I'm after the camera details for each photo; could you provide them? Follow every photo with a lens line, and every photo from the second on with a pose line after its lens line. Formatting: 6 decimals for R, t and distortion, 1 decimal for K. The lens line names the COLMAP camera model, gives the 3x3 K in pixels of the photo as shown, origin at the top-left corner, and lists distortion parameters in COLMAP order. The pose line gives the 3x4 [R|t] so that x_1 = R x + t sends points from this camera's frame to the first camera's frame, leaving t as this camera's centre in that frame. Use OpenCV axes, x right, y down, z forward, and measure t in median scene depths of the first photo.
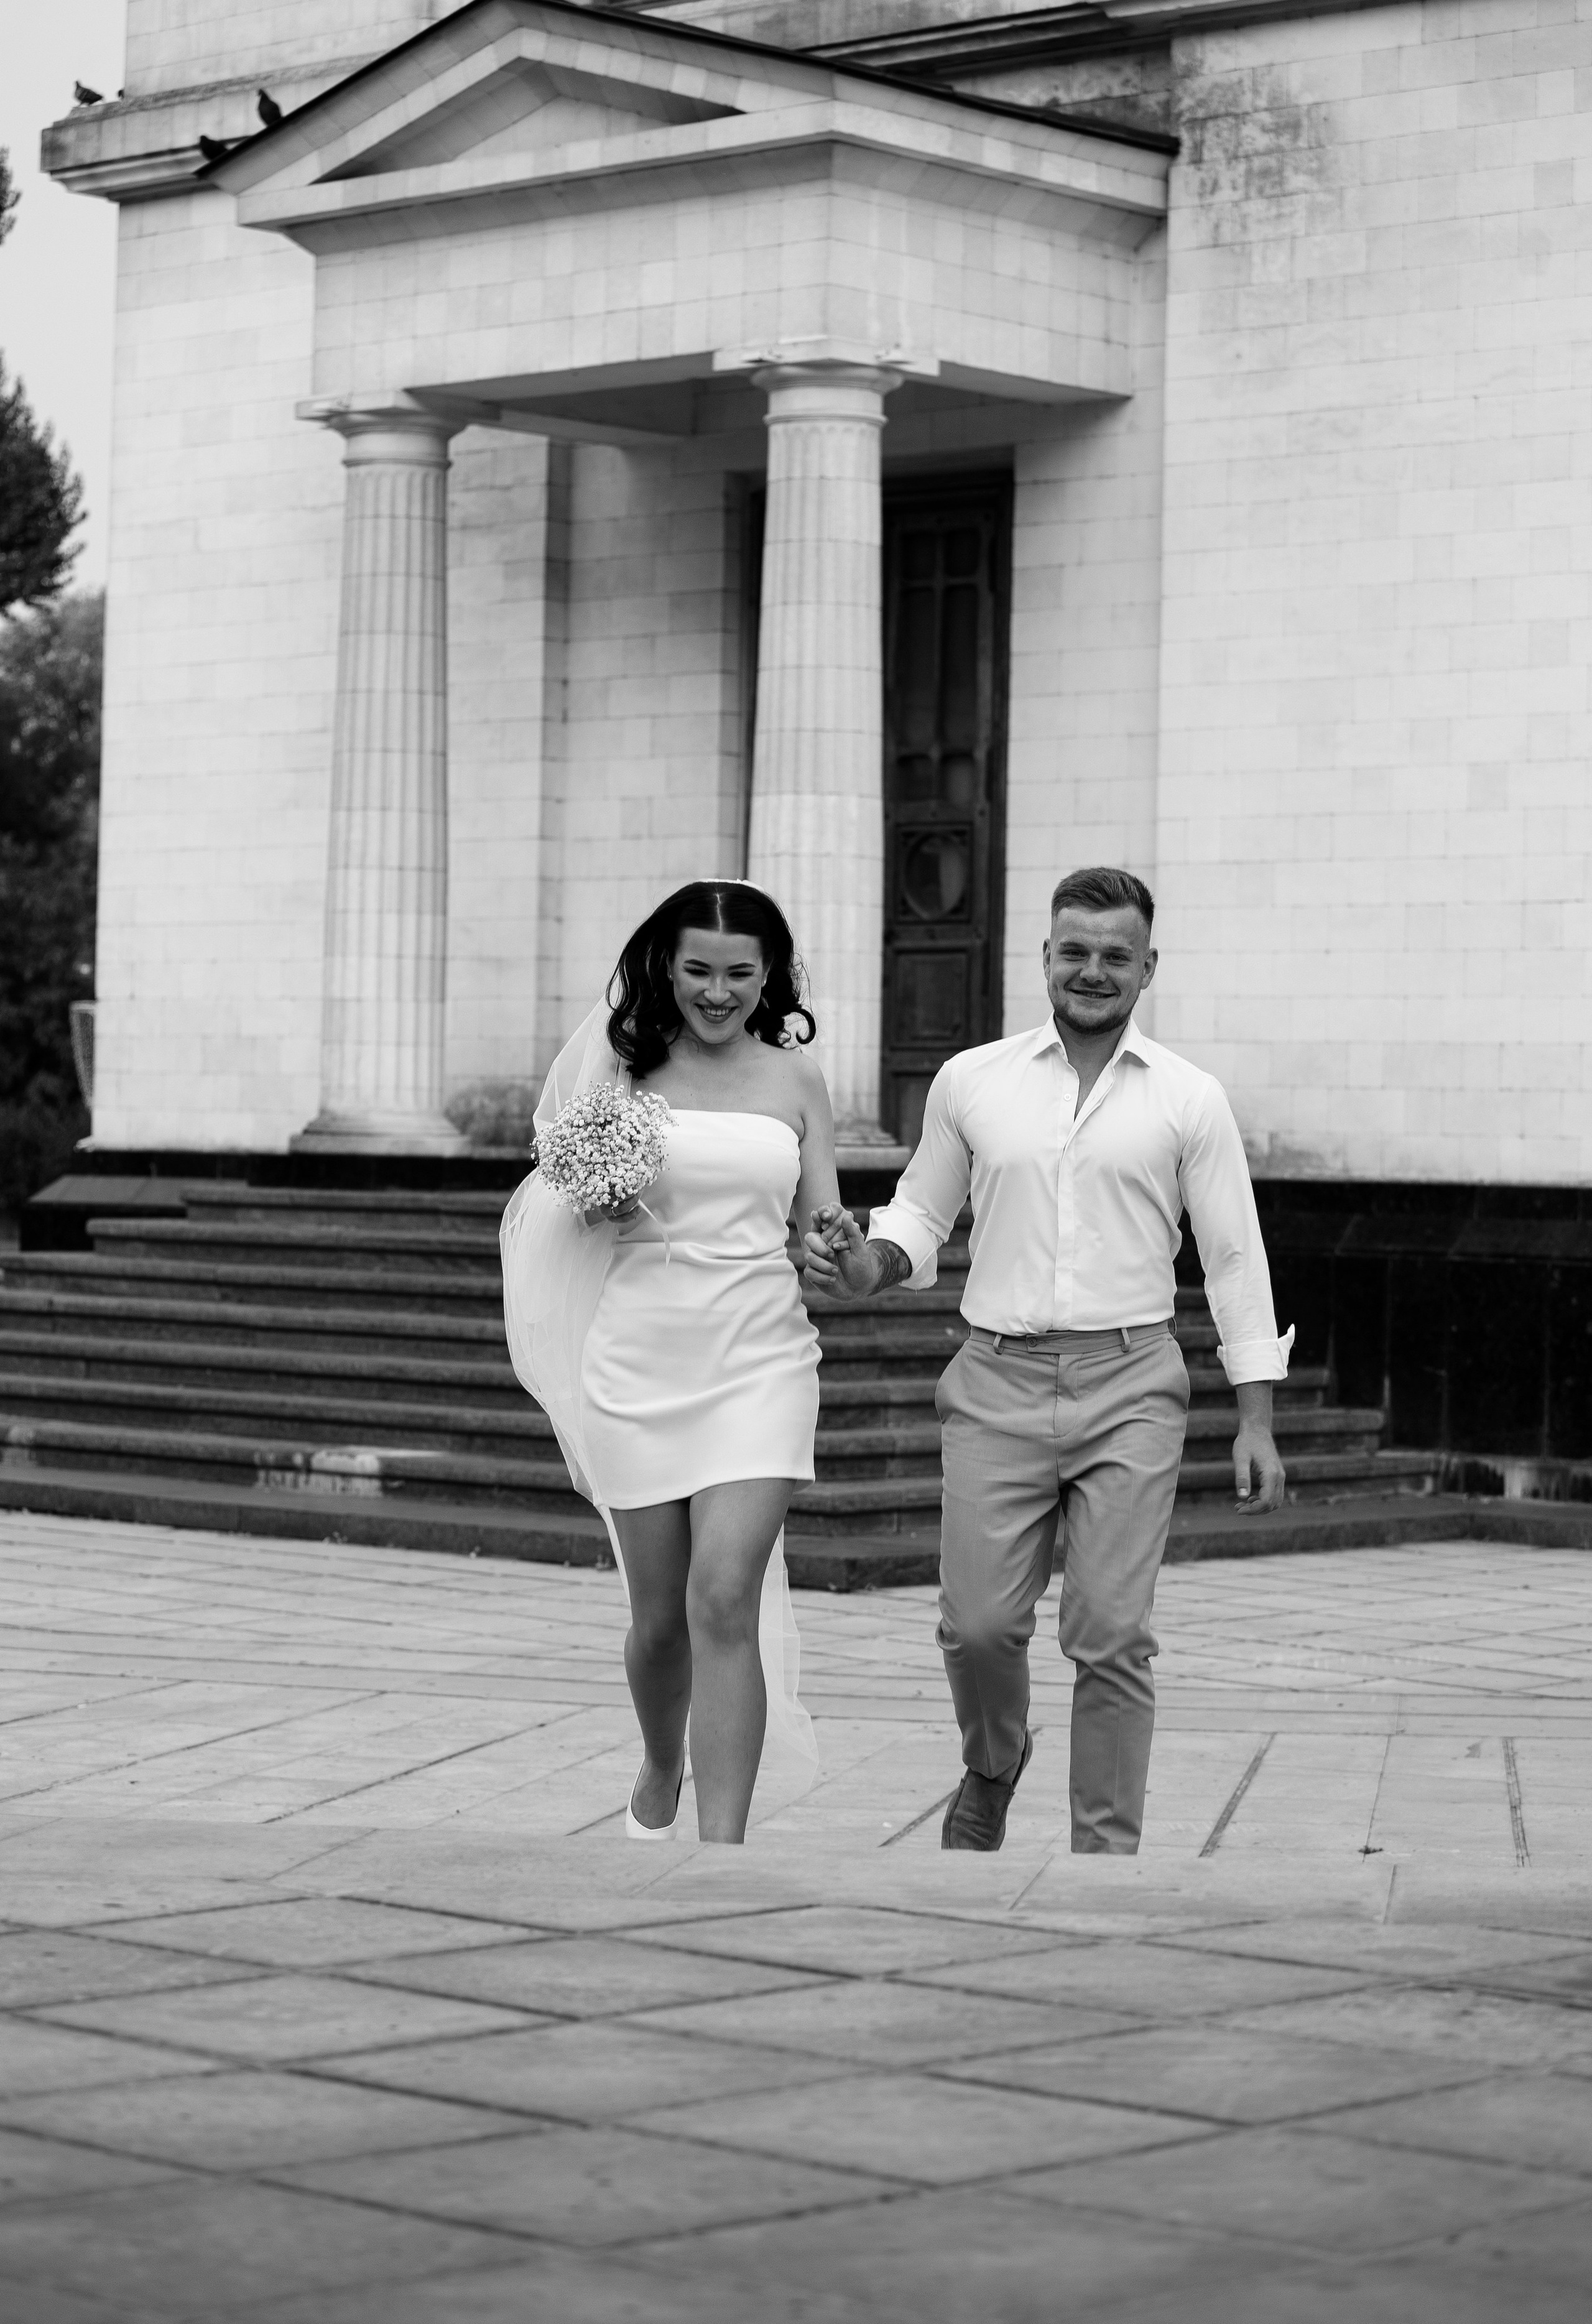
lens RADIAL K [[5488.6, 0, 798.4], [0, 5488.6, 1164.1], [0, 0, 1]] dist [-0.377962, 0.000000]
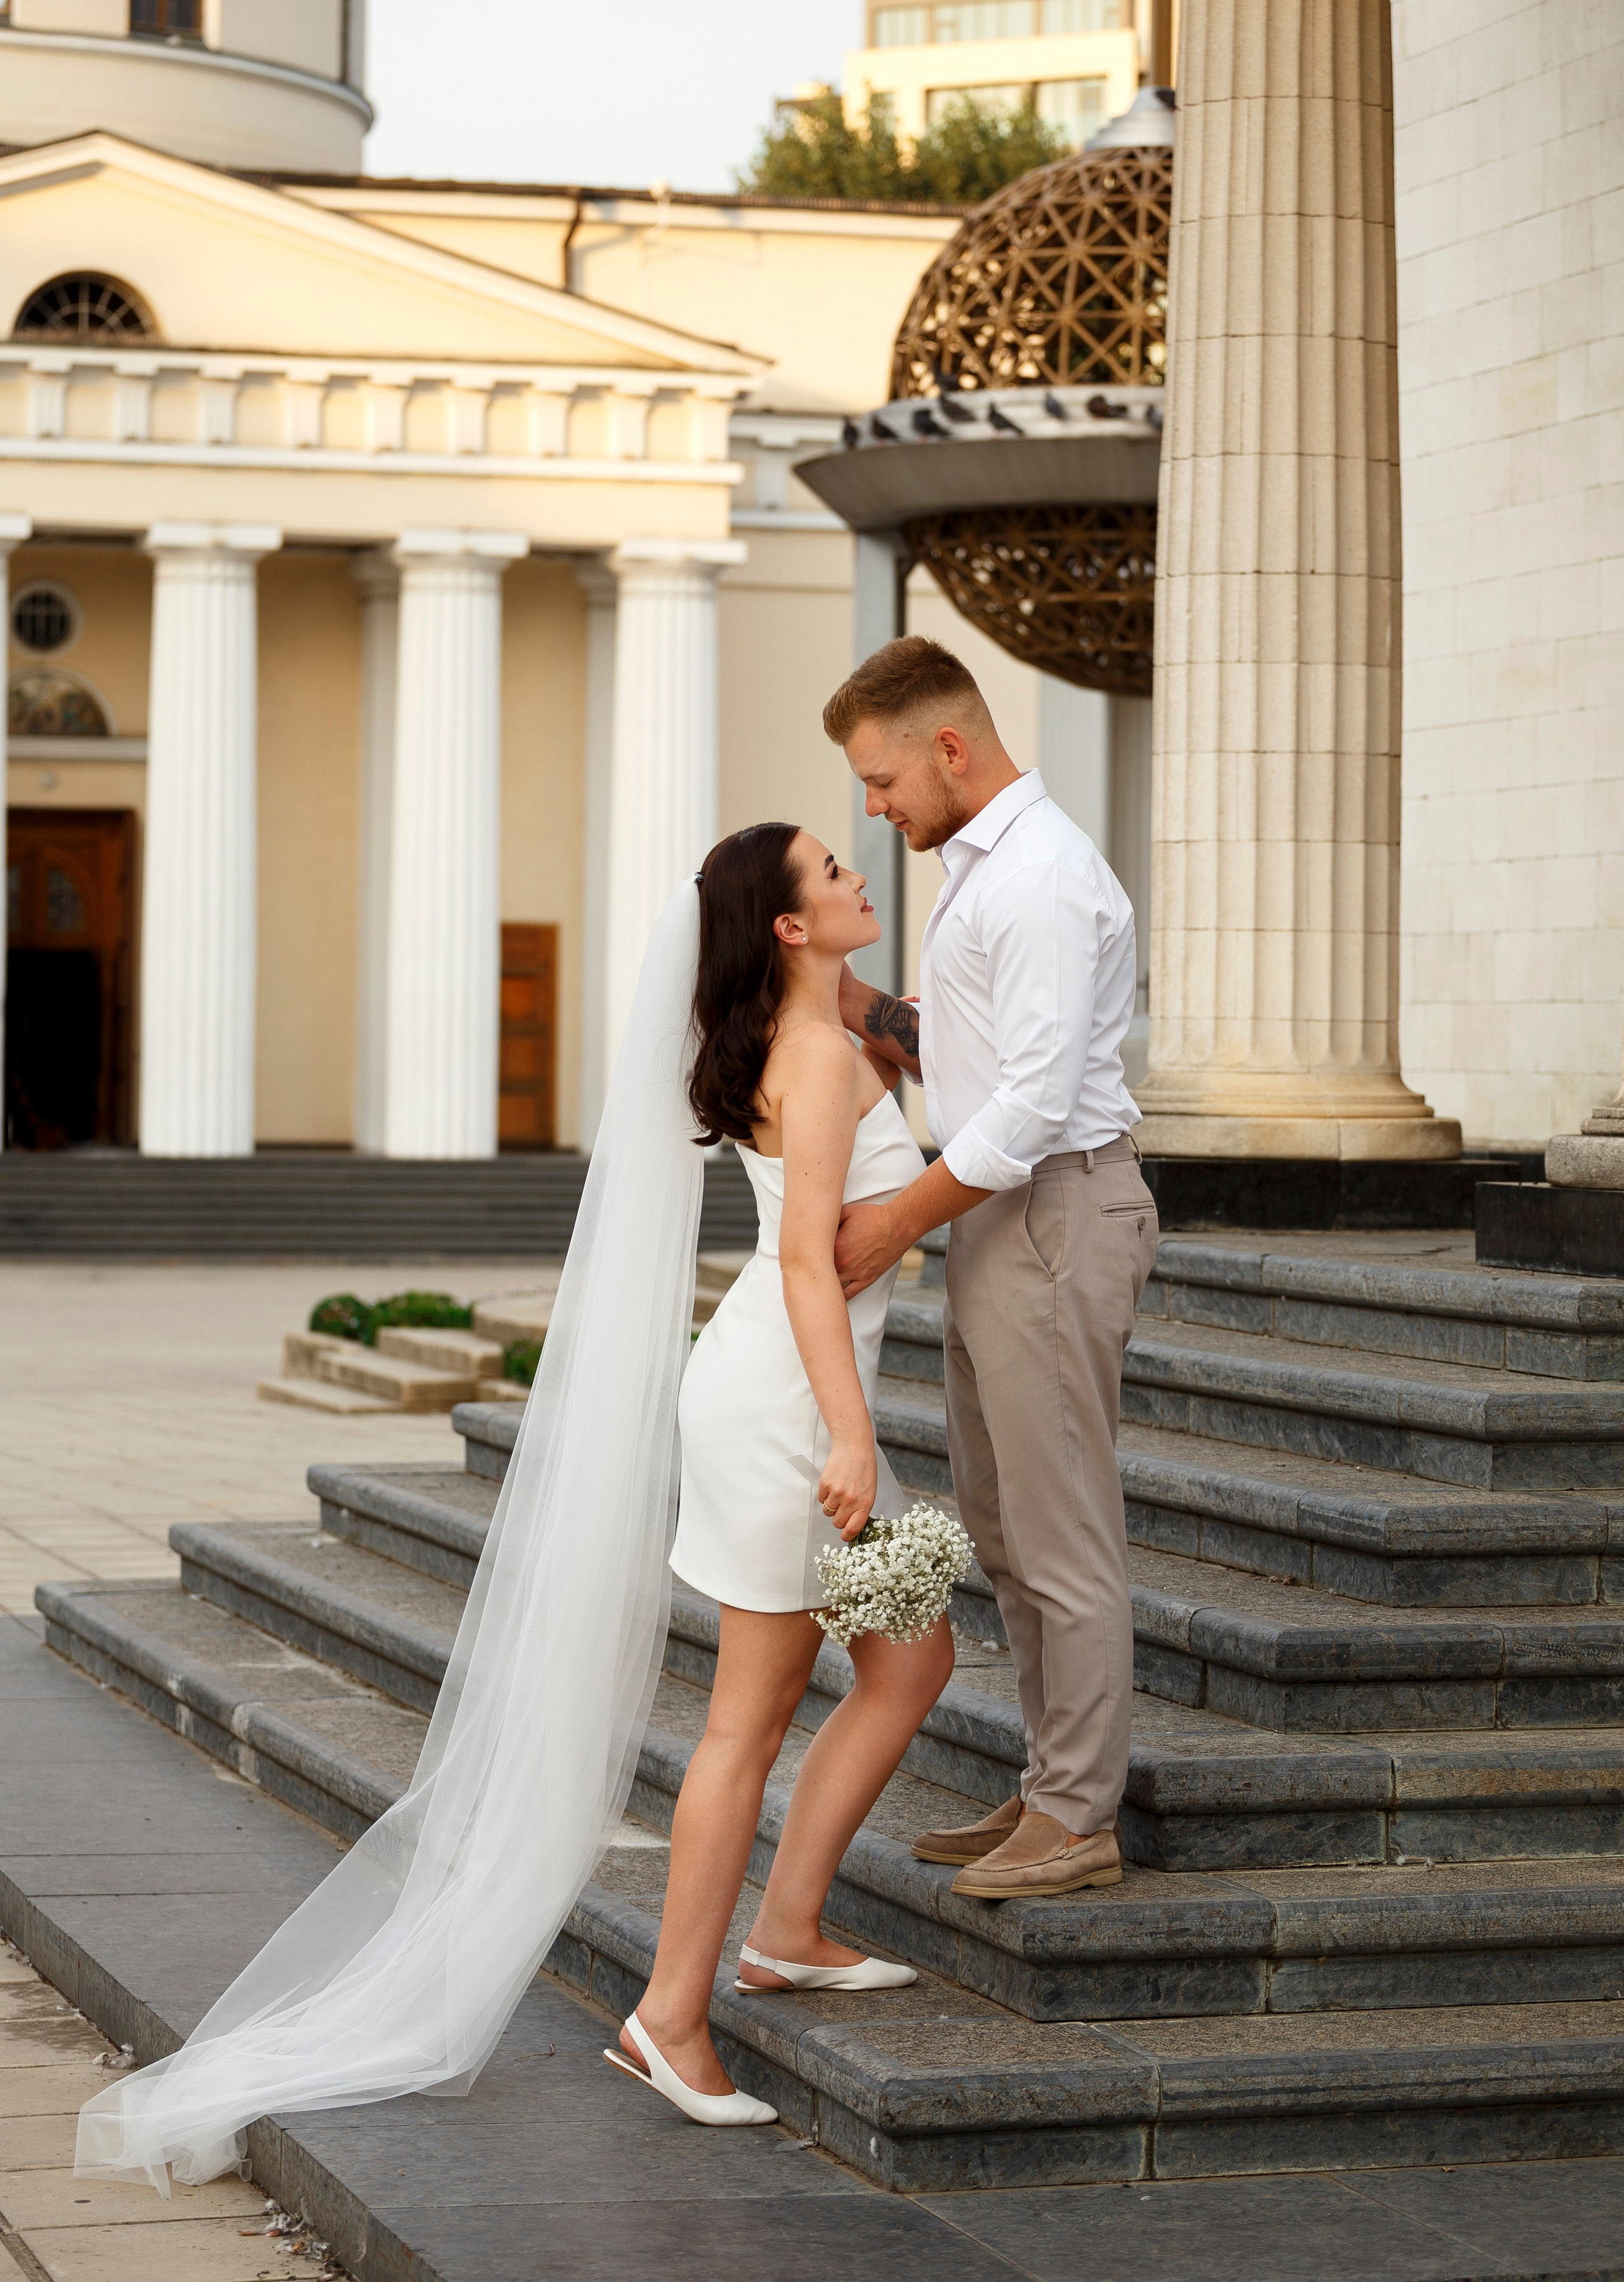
lens RADIAL K [[5942.3, 0, 812.8], [0, 5942.3, 1139.4], [0, 0, 1]] dist [-0.169308, 0.000000]
pose [[0.853683, -0.002971, -0.520785, 0.178535], [0.002521, 0.999996, -0.001572, -0.002551], [0.520787, 0.000029, 0.853687, 0.552611]]
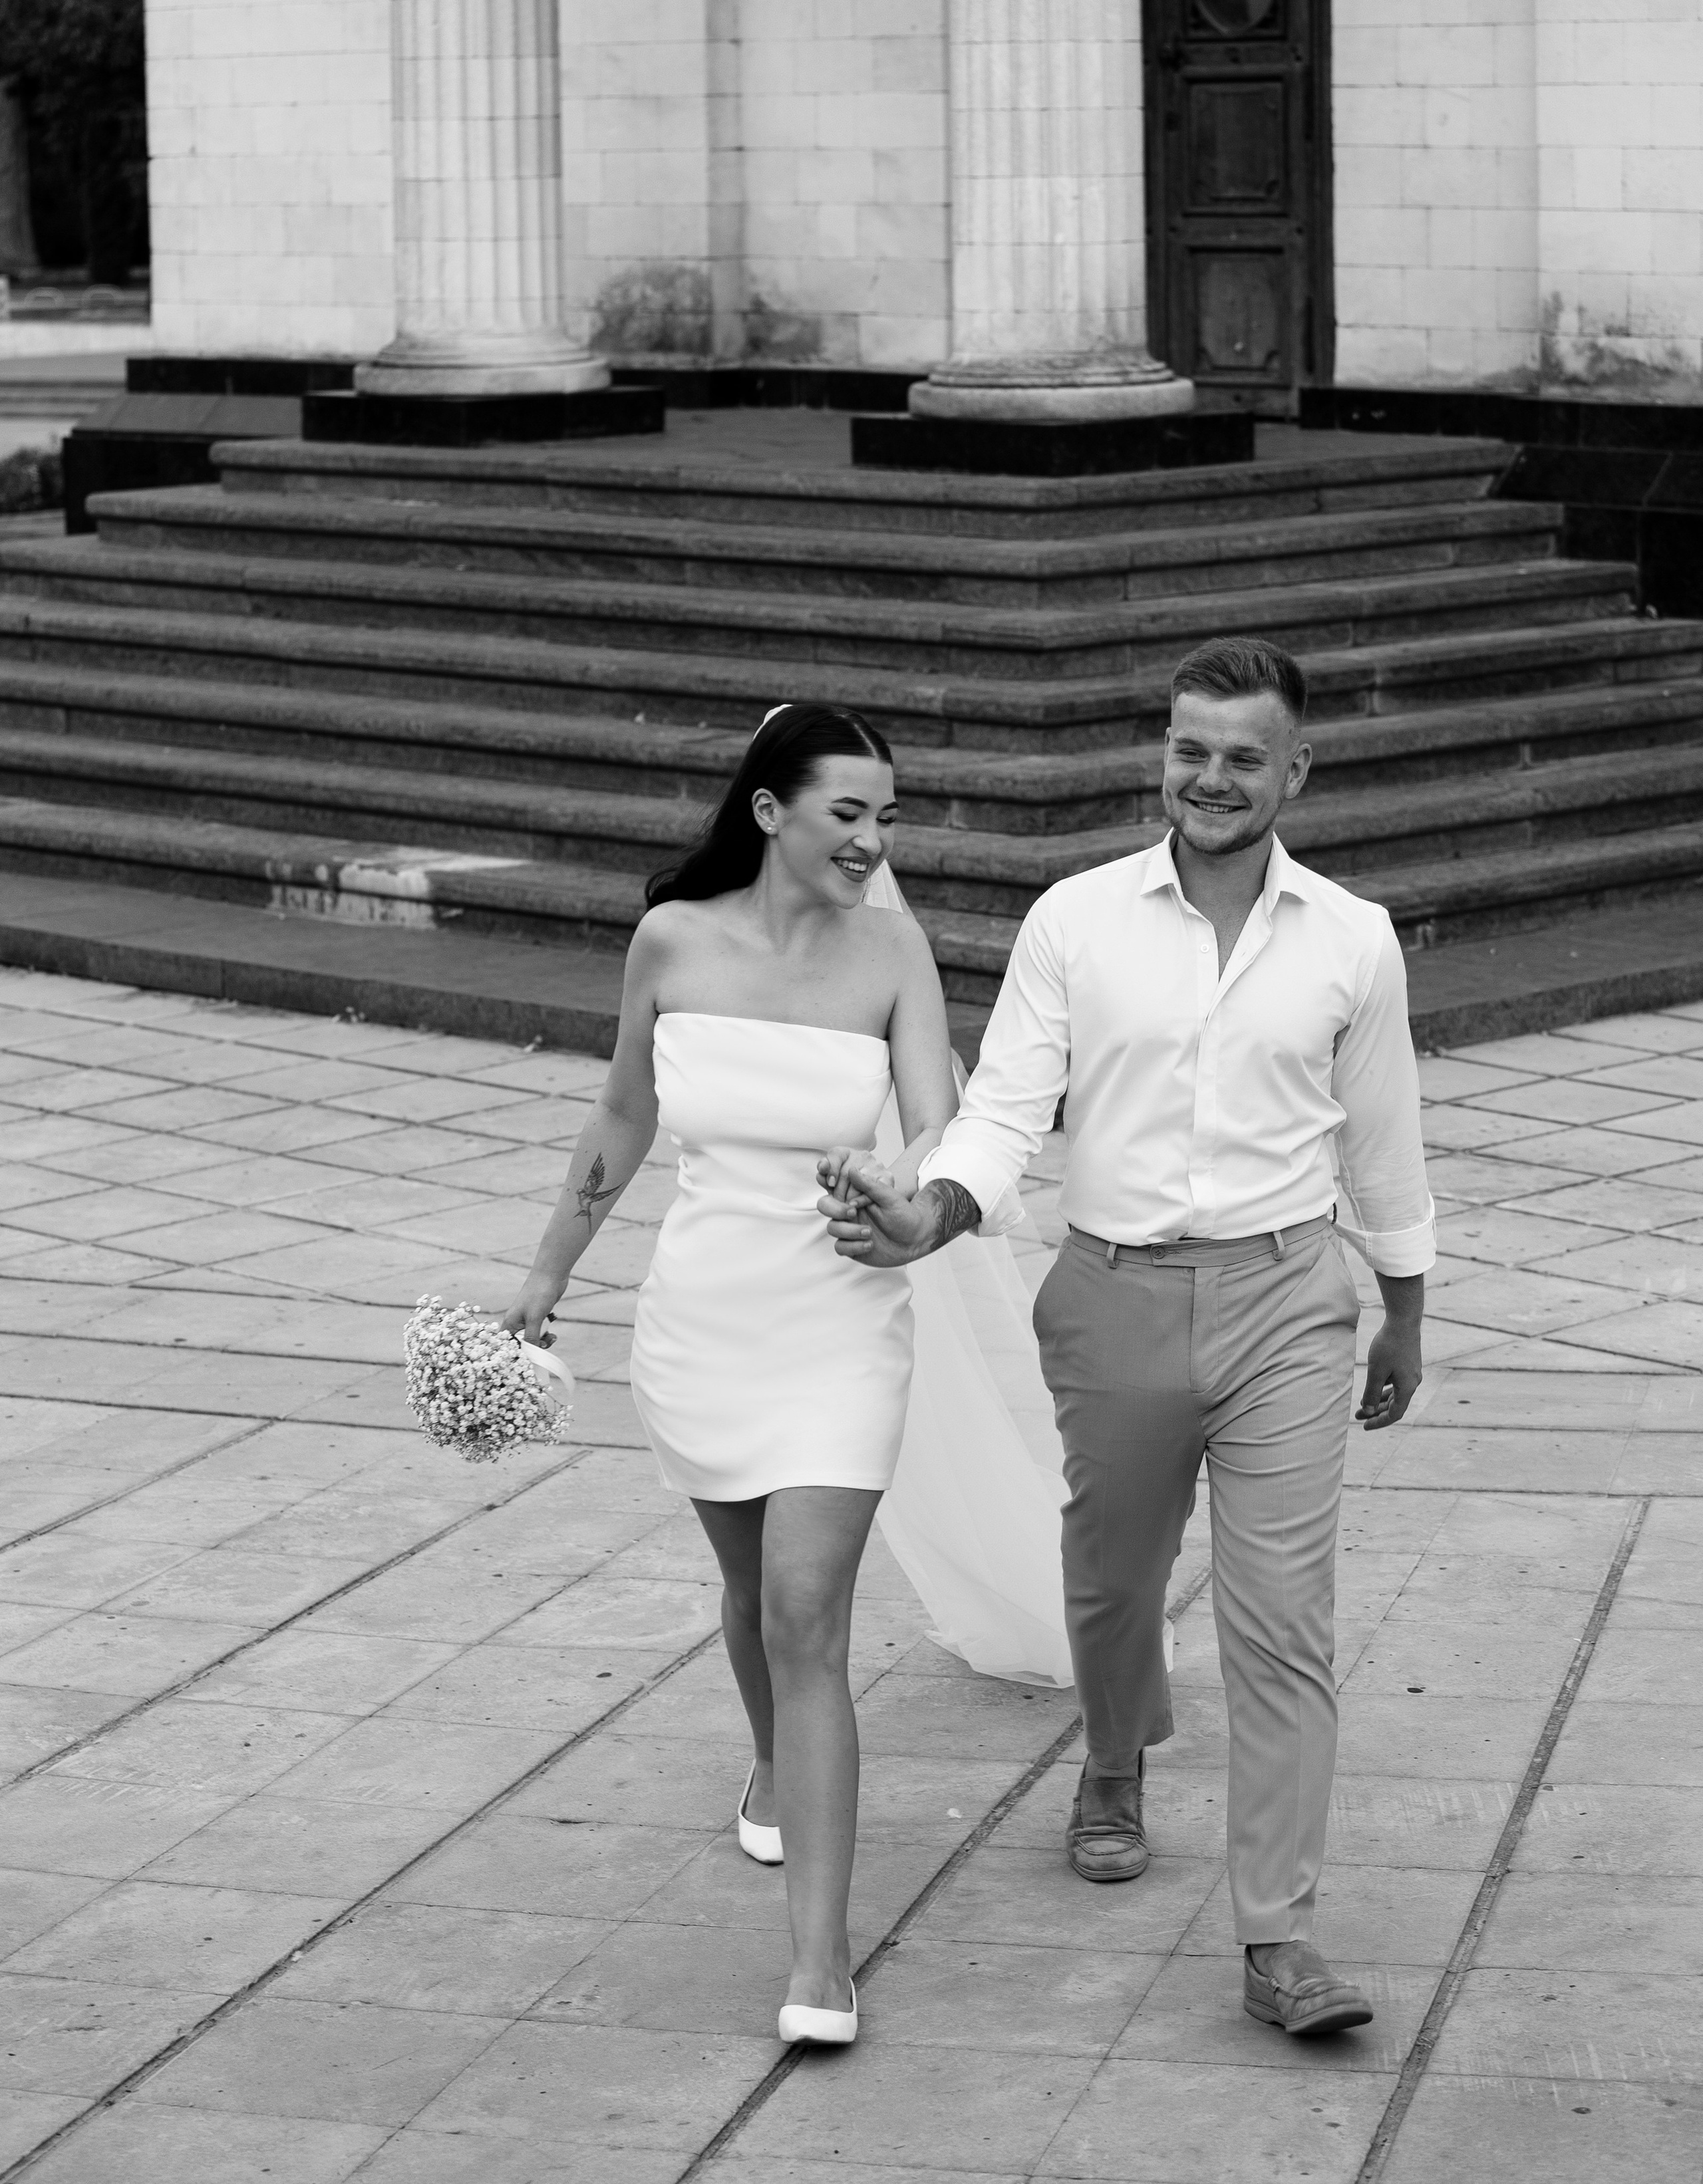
lens RADIAL K [[6084.9, 0, 849.7], [0, 6084.9, 1089.2], [0, 0, 1]] dist [-0.283854, 0.000000]
pose [[0.996782, -0.025185, -0.076098, 0.033018], [0.036808, 0.987162, 0.155426, -0.035213], [0.071206, -0.157727, 0.984912, 0.210260]]
